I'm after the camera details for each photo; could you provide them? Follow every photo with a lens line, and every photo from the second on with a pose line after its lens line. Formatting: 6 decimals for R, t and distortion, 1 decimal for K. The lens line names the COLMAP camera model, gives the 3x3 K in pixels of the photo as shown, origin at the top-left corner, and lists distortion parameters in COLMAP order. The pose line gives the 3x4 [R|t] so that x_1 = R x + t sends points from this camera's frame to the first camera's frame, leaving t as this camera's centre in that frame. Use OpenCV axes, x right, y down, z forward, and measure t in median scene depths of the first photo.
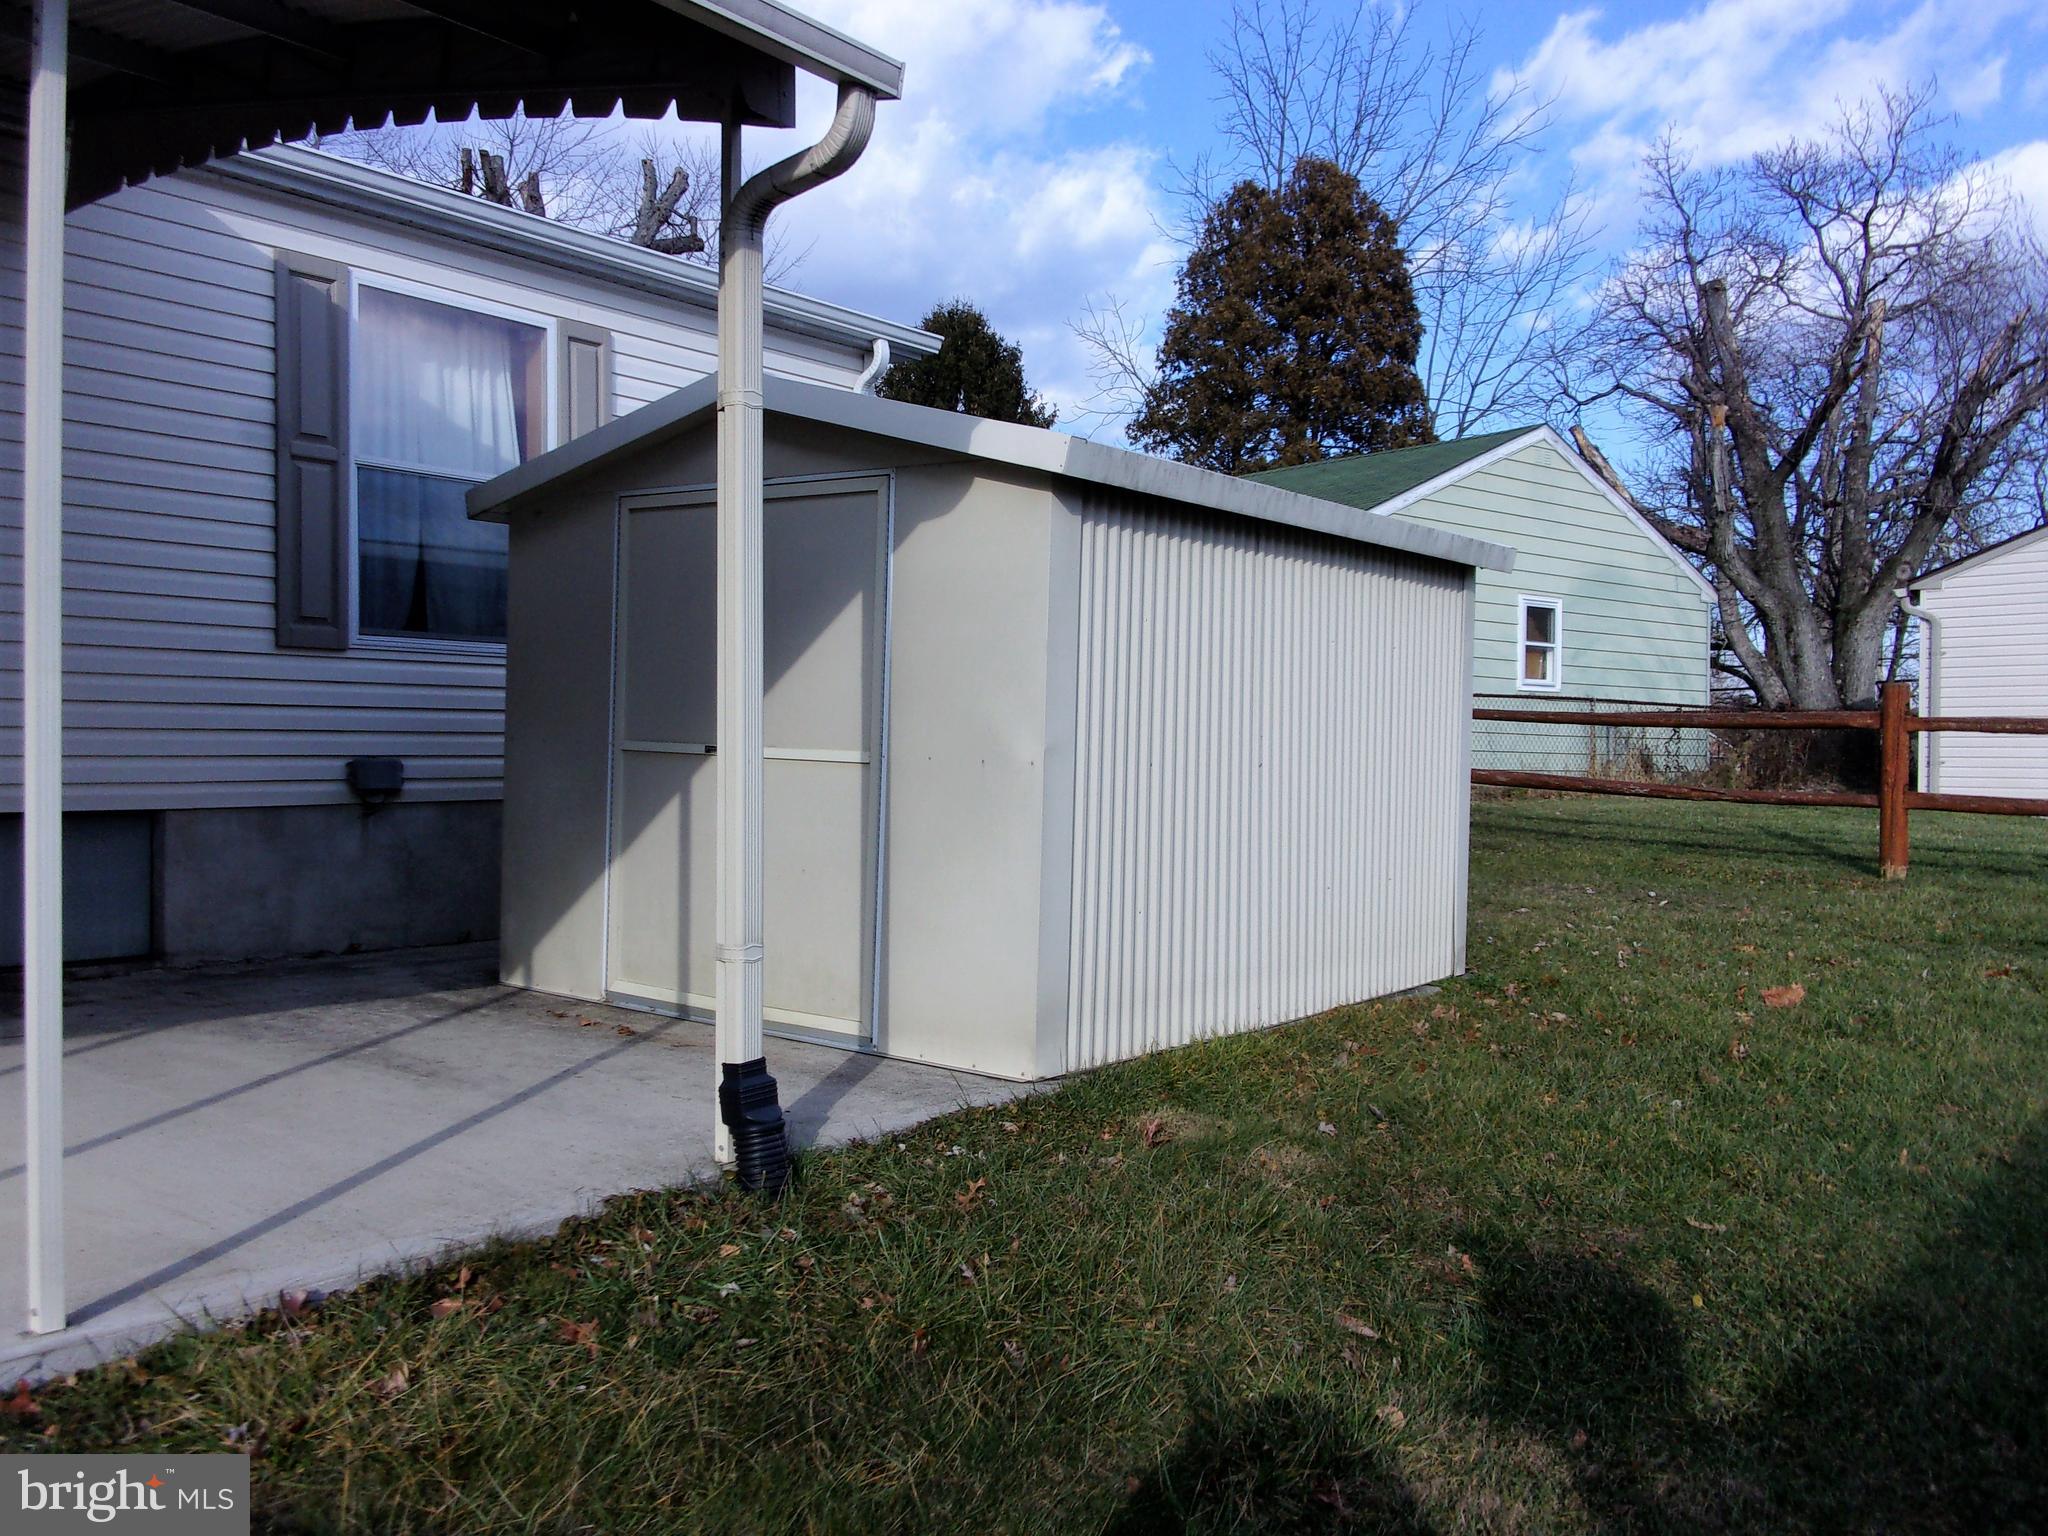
lens RADIAL K [[1706.4, 0, 1011.2], [0, 1706.4, 755.1], [0, 0, 1]] dist [-0.004501, -0.007202]
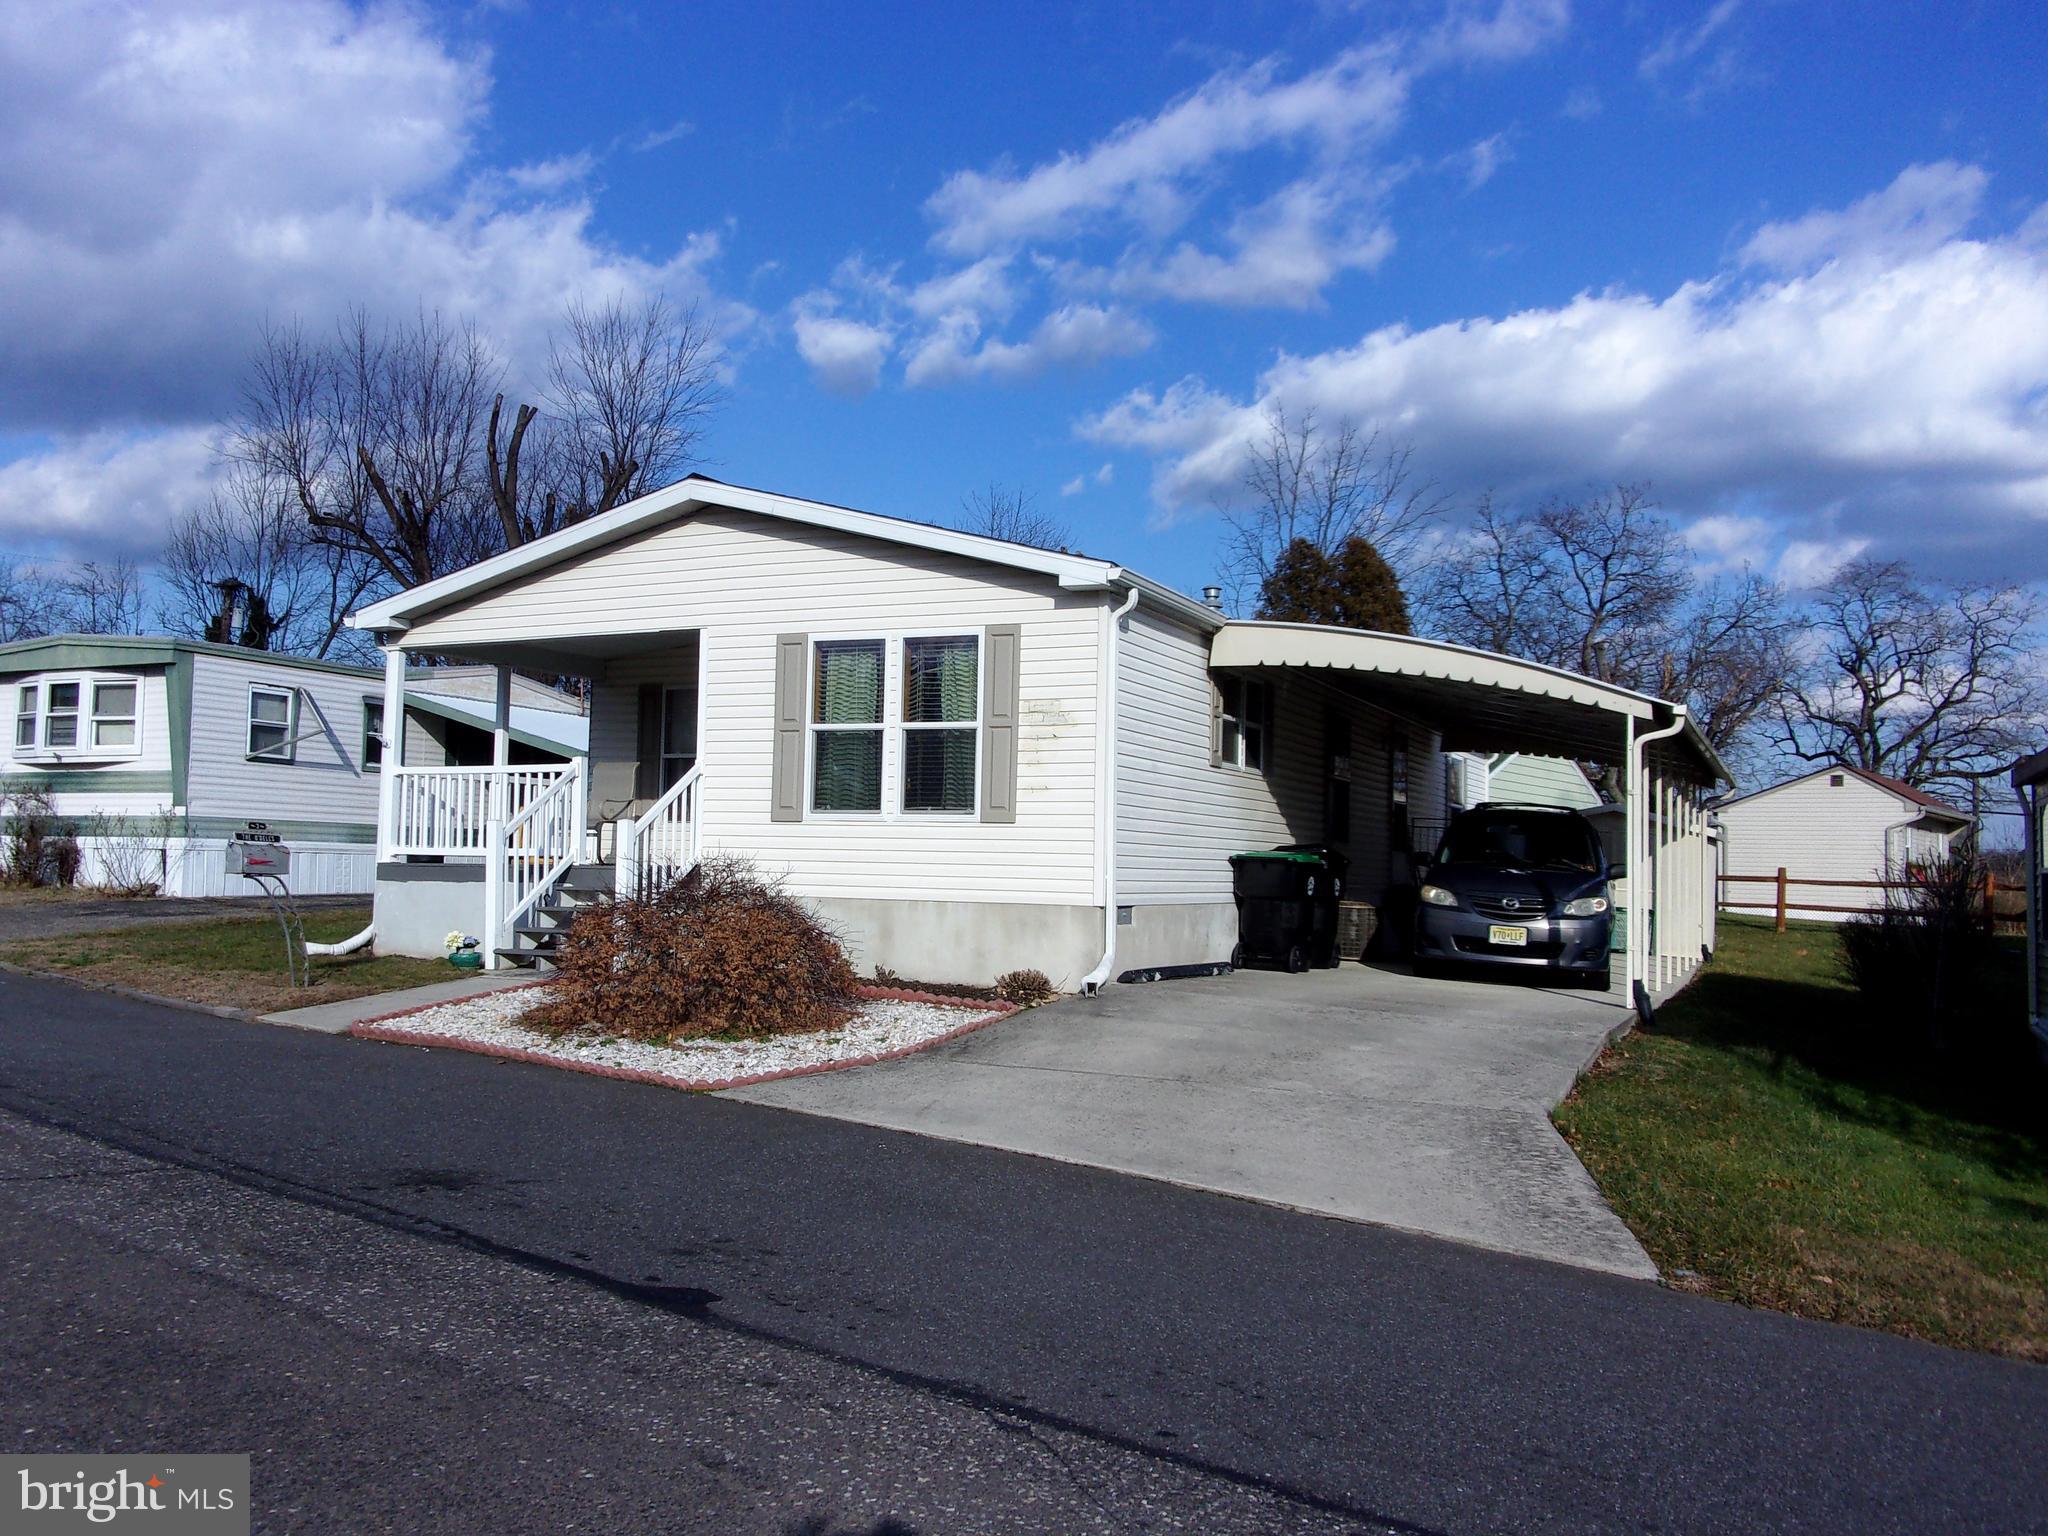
lens RADIAL K [[1706.4, 0, 1011.2], [0, 1706.4, 755.1], [0, 0, 1]] dist [-0.004501, -0.007202]
pose [[0.977322, 0.036815, 0.208536, -2.267379], [-0.023407, 0.997518, -0.066401, -0.005147], [-0.210463, 0.060014, 0.975758, -2.735142]]
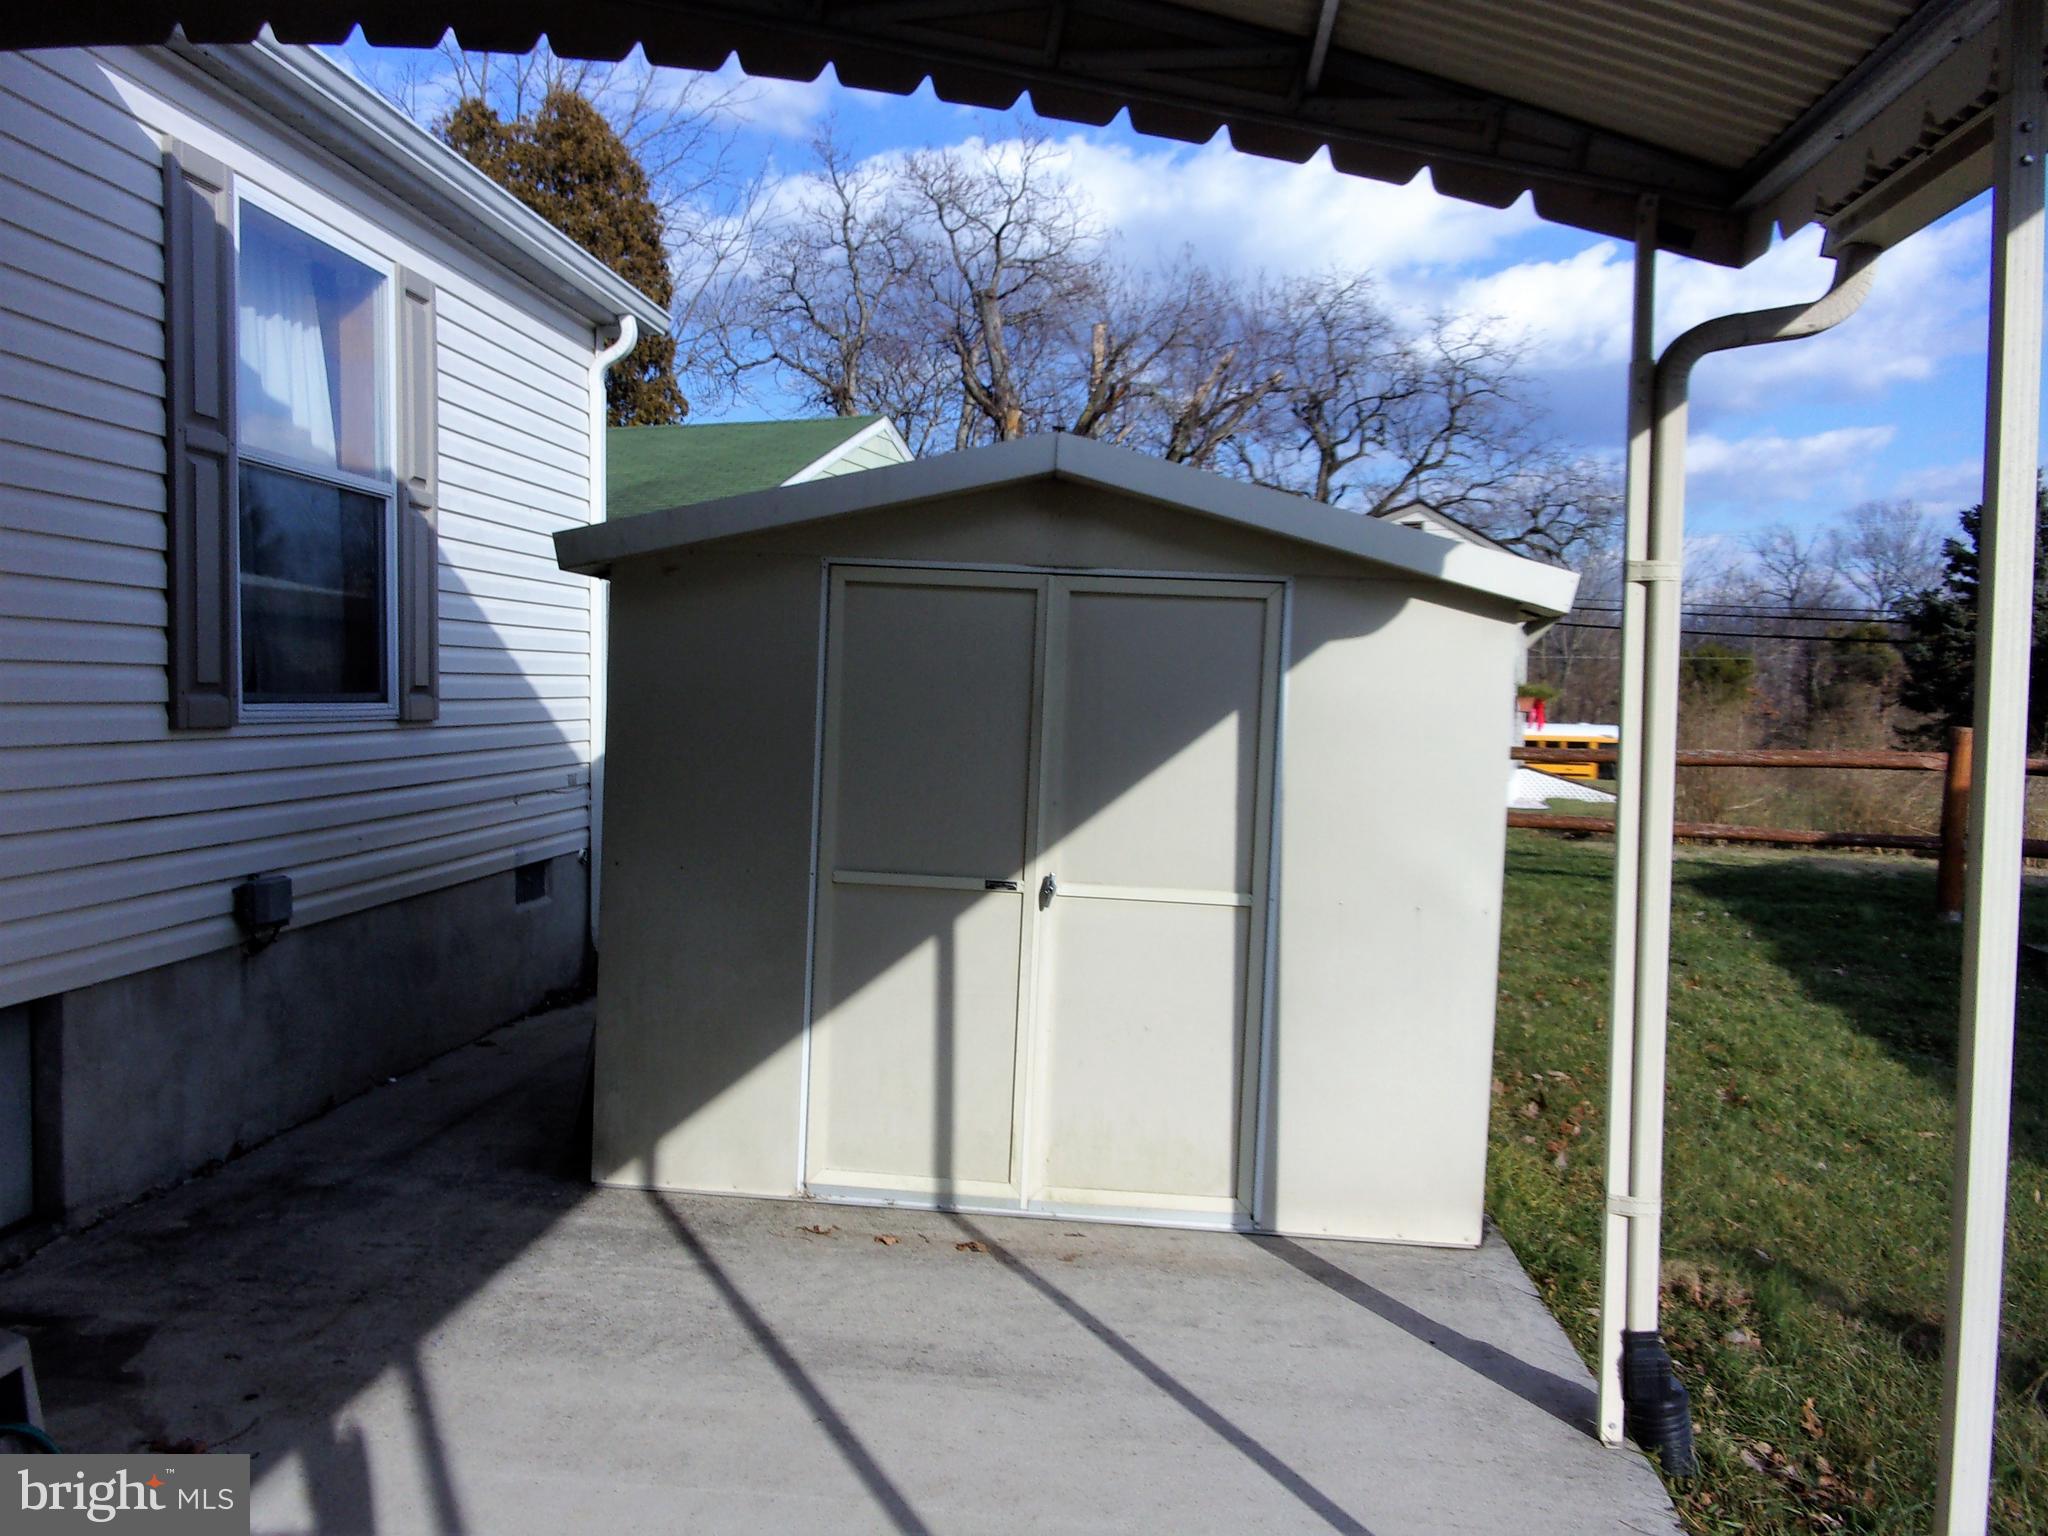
lens RADIAL K [[1706.4, 0, 1011.2], [0, 1706.4, 755.1], [0, 0, 1]] dist [-0.004501, -0.007202]
pose [[0.845572, -0.011894, 0.533729, -0.502604], [-0.008898, 0.999299, 0.036367, -0.079875], [-0.533788, -0.035500, 0.844873, 0.245073]]
